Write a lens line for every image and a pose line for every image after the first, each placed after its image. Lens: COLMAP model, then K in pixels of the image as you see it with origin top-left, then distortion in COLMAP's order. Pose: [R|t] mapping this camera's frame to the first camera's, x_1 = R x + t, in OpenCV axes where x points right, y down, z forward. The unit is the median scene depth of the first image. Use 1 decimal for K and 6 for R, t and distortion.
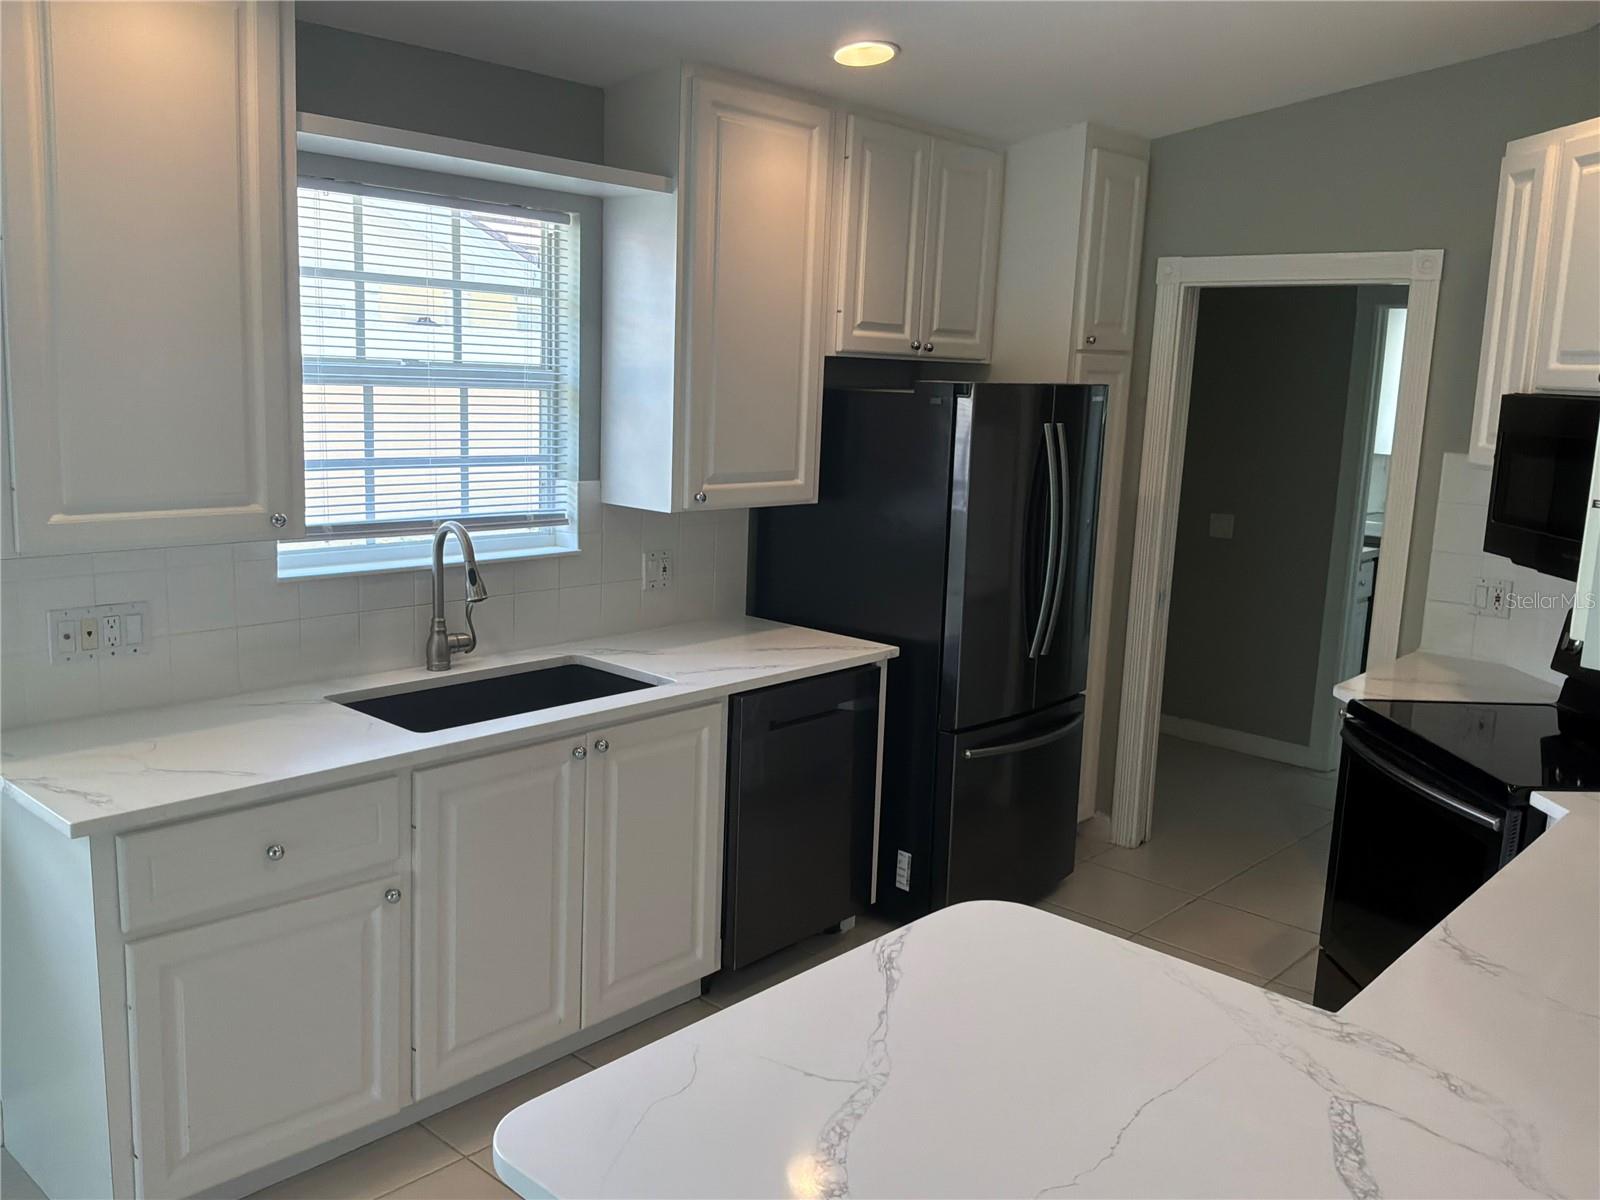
lens RADIAL K [[1348.2, 0, 800.0], [0, 1348.2, 600.0], [0, 0, 1]] dist [0.211687, -0.358984]
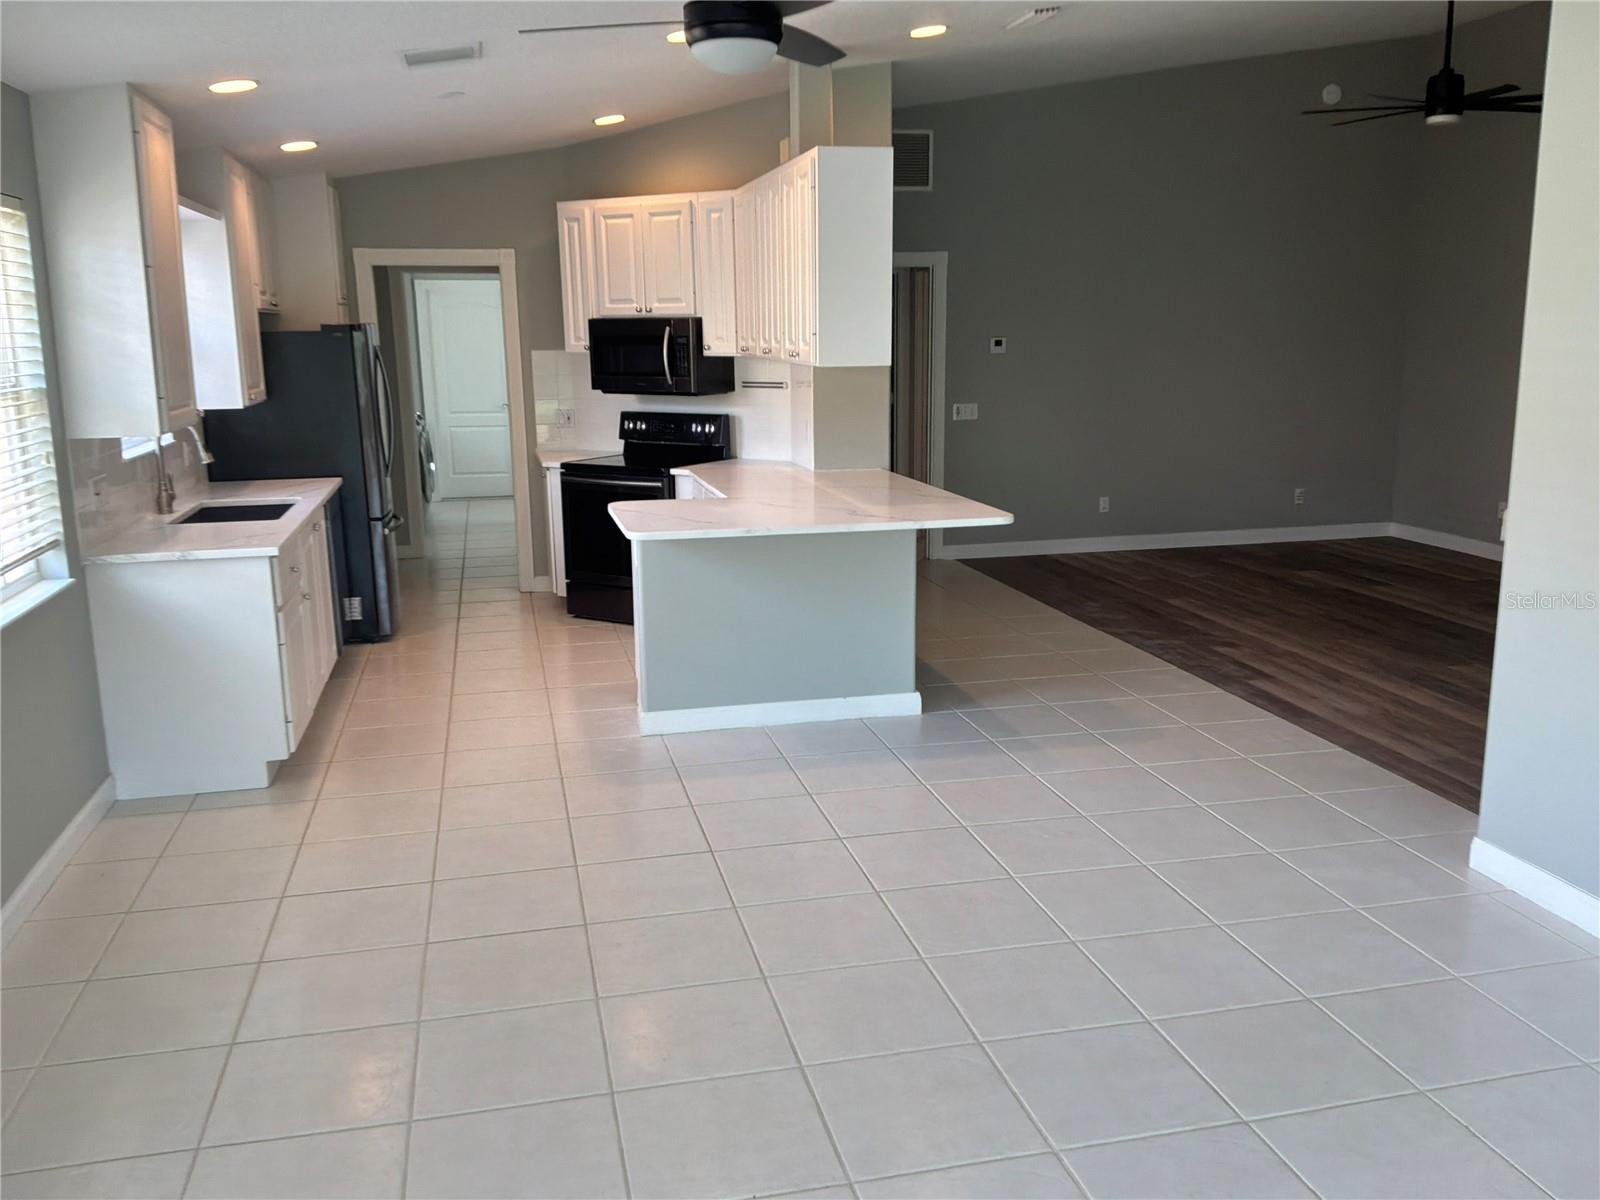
lens RADIAL K [[1333.3, 0, 800.0], [0, 1333.3, 600.0], [0, 0, 1]] dist [0.146203, -0.333188]
pose [[0.591464, -0.213232, 0.777626, -1.097808], [0.170235, 0.975684, 0.138060, 0.056729], [-0.788156, 0.050721, 0.613382, -0.604741]]
